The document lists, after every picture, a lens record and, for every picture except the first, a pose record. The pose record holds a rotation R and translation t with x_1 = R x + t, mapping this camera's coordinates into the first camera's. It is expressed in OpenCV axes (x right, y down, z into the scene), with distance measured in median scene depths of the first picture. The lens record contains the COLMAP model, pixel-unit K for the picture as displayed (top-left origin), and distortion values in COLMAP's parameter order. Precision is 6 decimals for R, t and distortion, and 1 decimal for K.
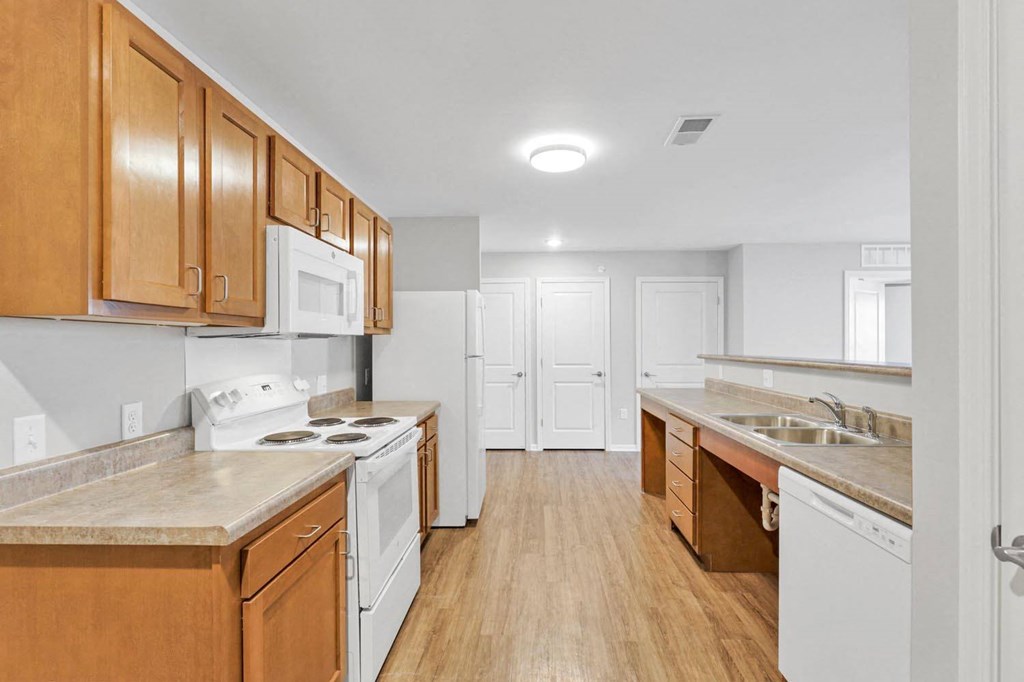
lens RADIAL K [[475.8, 0, 522.9], [0, 475.8, 341.8], [0, 0, 1]] dist [-0.000500, -0.000172]
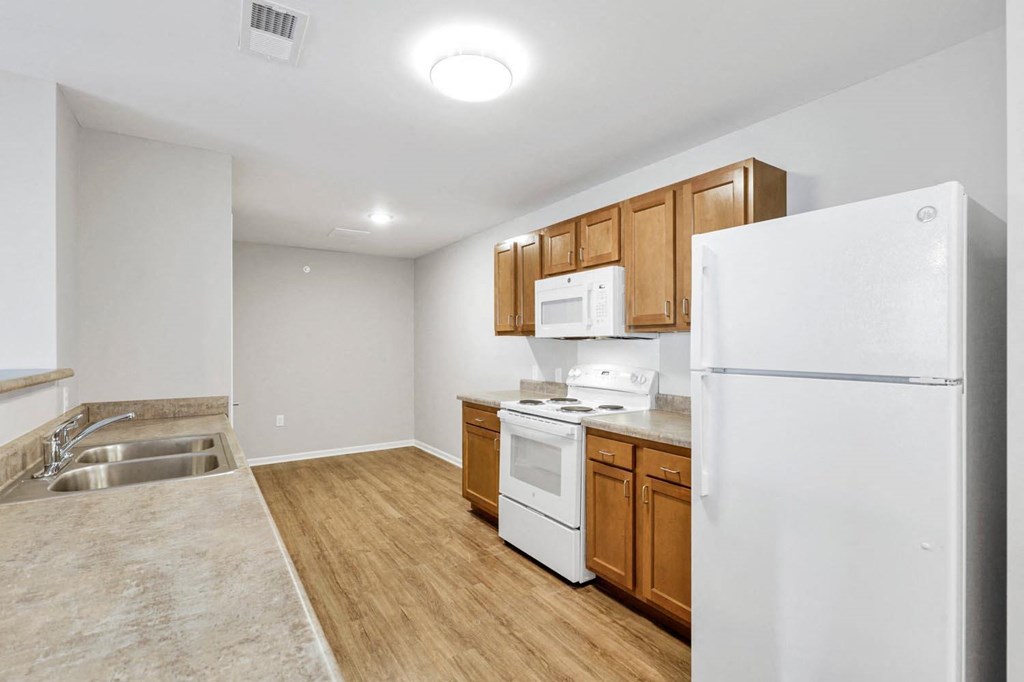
lens RADIAL K [[475.8, 0, 509.2], [0, 475.8, 344.9], [0, 0, 1]] dist [-0.000500, -0.000172]
pose [[-0.822185, 0.003270, -0.569210, 0.474594], [0.004582, 0.999989, -0.000873, 0.007819], [0.569201, -0.003326, -0.822191, 1.784806]]
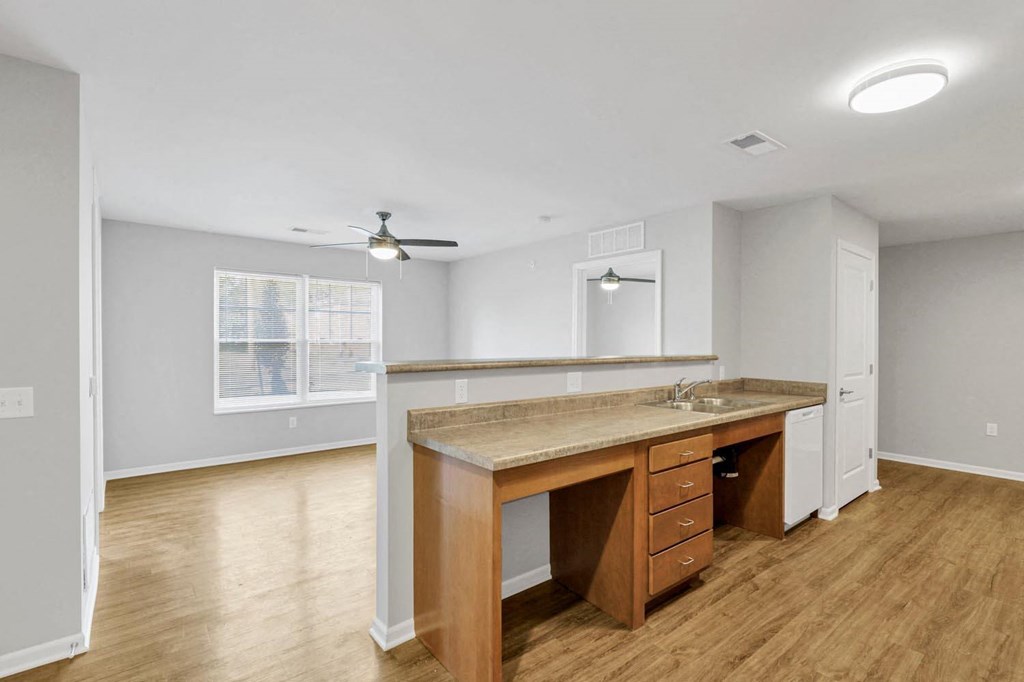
lens RADIAL K [[475.8, 0, 529.0], [0, 475.8, 329.7], [0, 0, 1]] dist [-0.000500, -0.000172]
pose [[-0.663299, 0.012670, 0.748247, -0.114459], [-0.010145, 0.999613, -0.025919, 0.007870], [-0.748285, -0.024783, -0.662914, 2.125169]]
